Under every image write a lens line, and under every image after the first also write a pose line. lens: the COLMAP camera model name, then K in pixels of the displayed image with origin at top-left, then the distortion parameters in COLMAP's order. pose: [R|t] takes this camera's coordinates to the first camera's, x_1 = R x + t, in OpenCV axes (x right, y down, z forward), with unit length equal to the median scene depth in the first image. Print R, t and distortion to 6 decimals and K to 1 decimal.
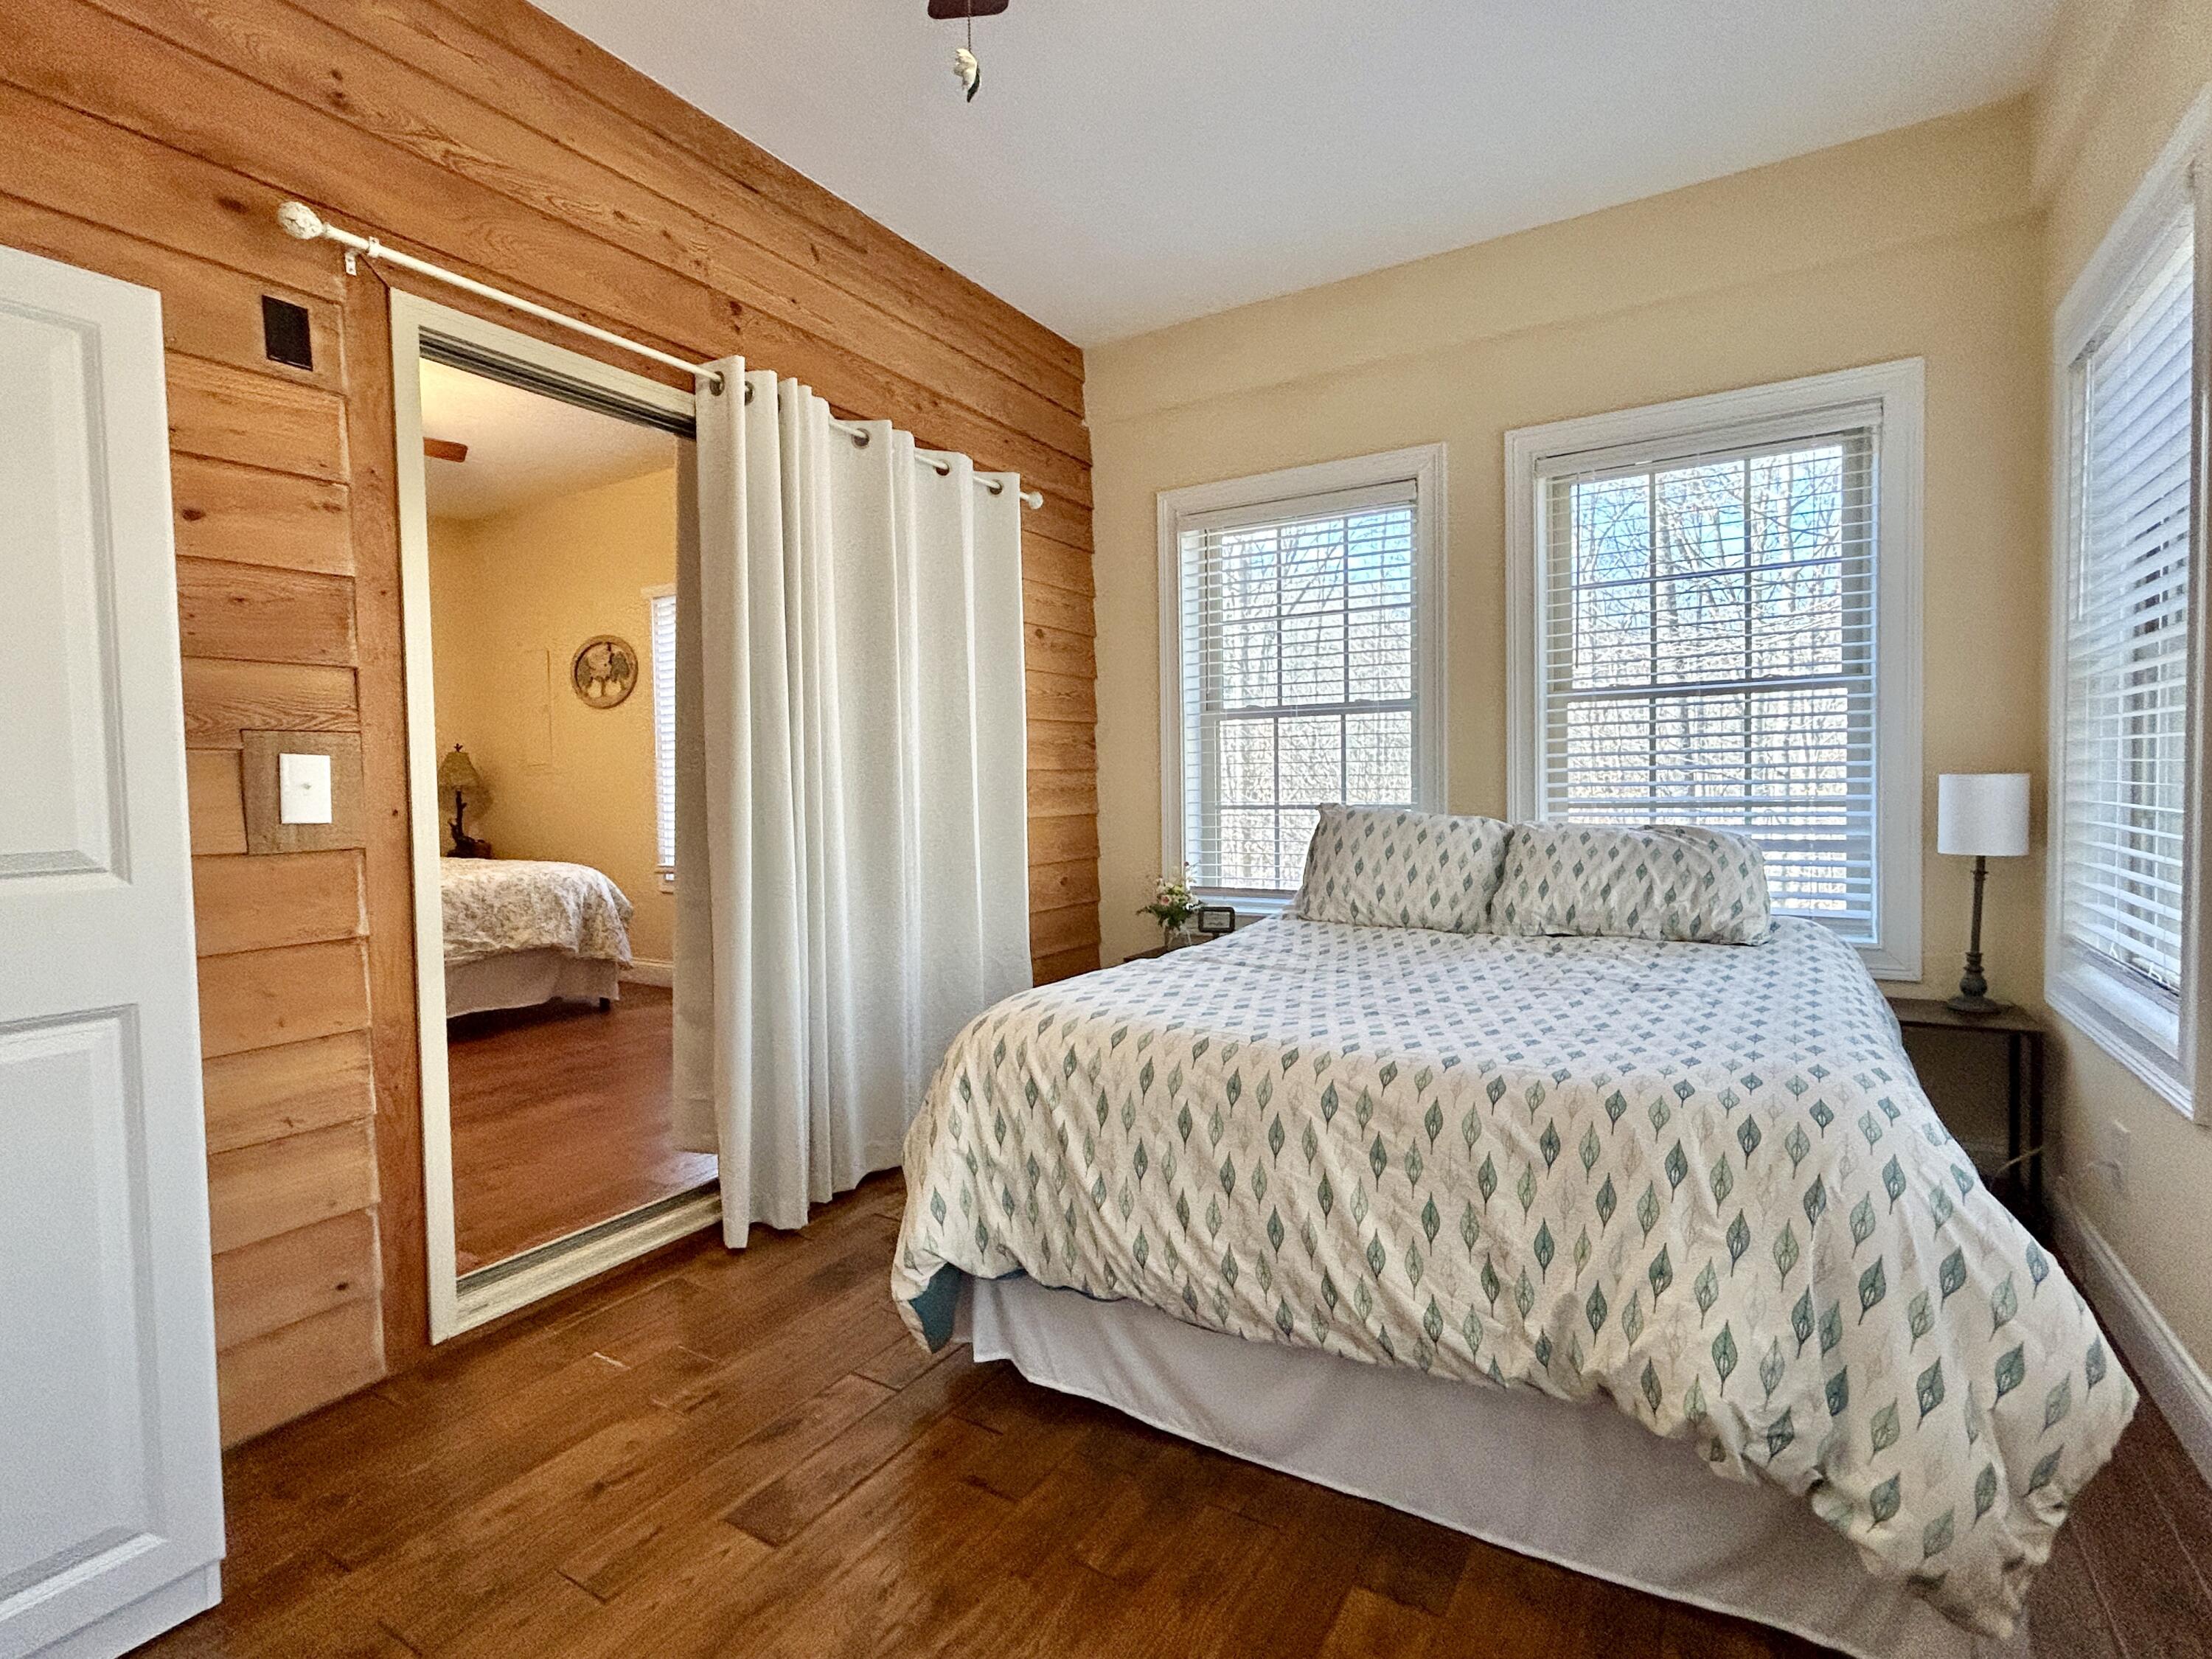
lens RADIAL K [[1087.4, 0, 1104.3], [0, 1087.4, 829.3], [0, 0, 1]] dist [0.000641, 0.000105]
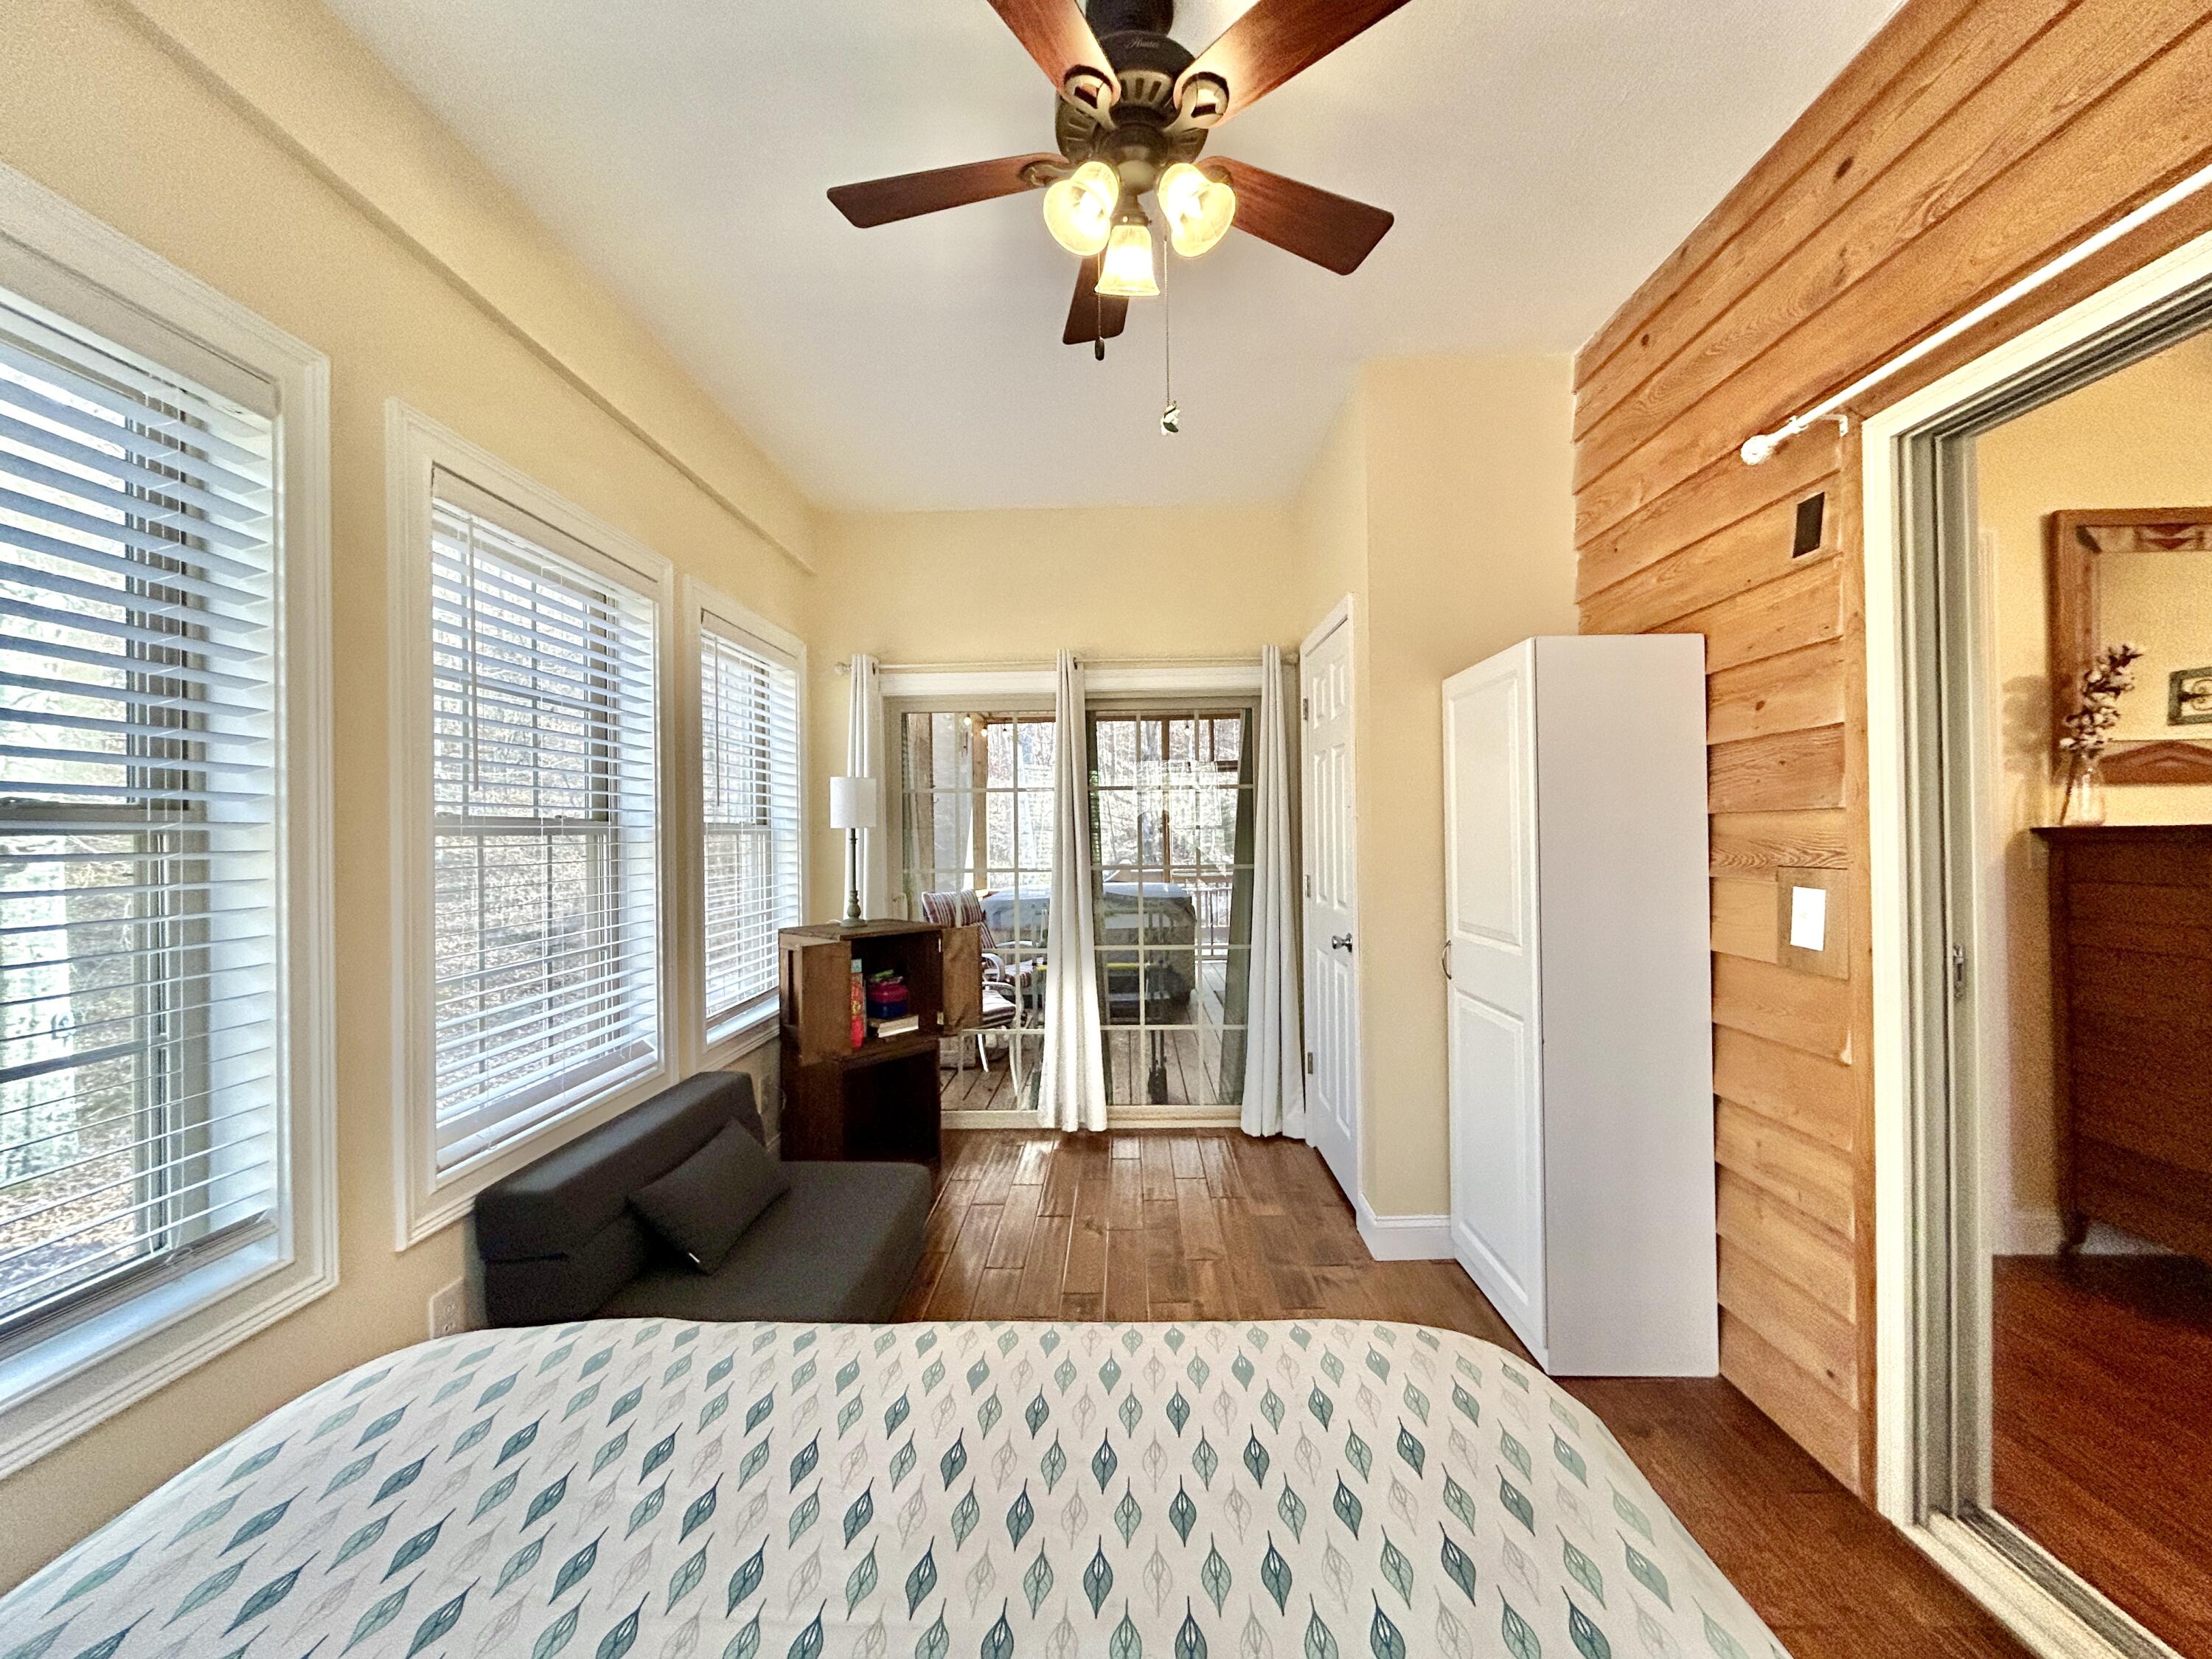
lens RADIAL K [[893.0, 0, 1102.3], [0, 893.0, 830.6], [0, 0, 1]] dist [-0.001227, 0.001025]
pose [[-0.868987, 0.020798, -0.494398, 0.371254], [0.003539, 0.999352, 0.035820, -0.164635], [0.494823, 0.029378, -0.868497, 1.433380]]
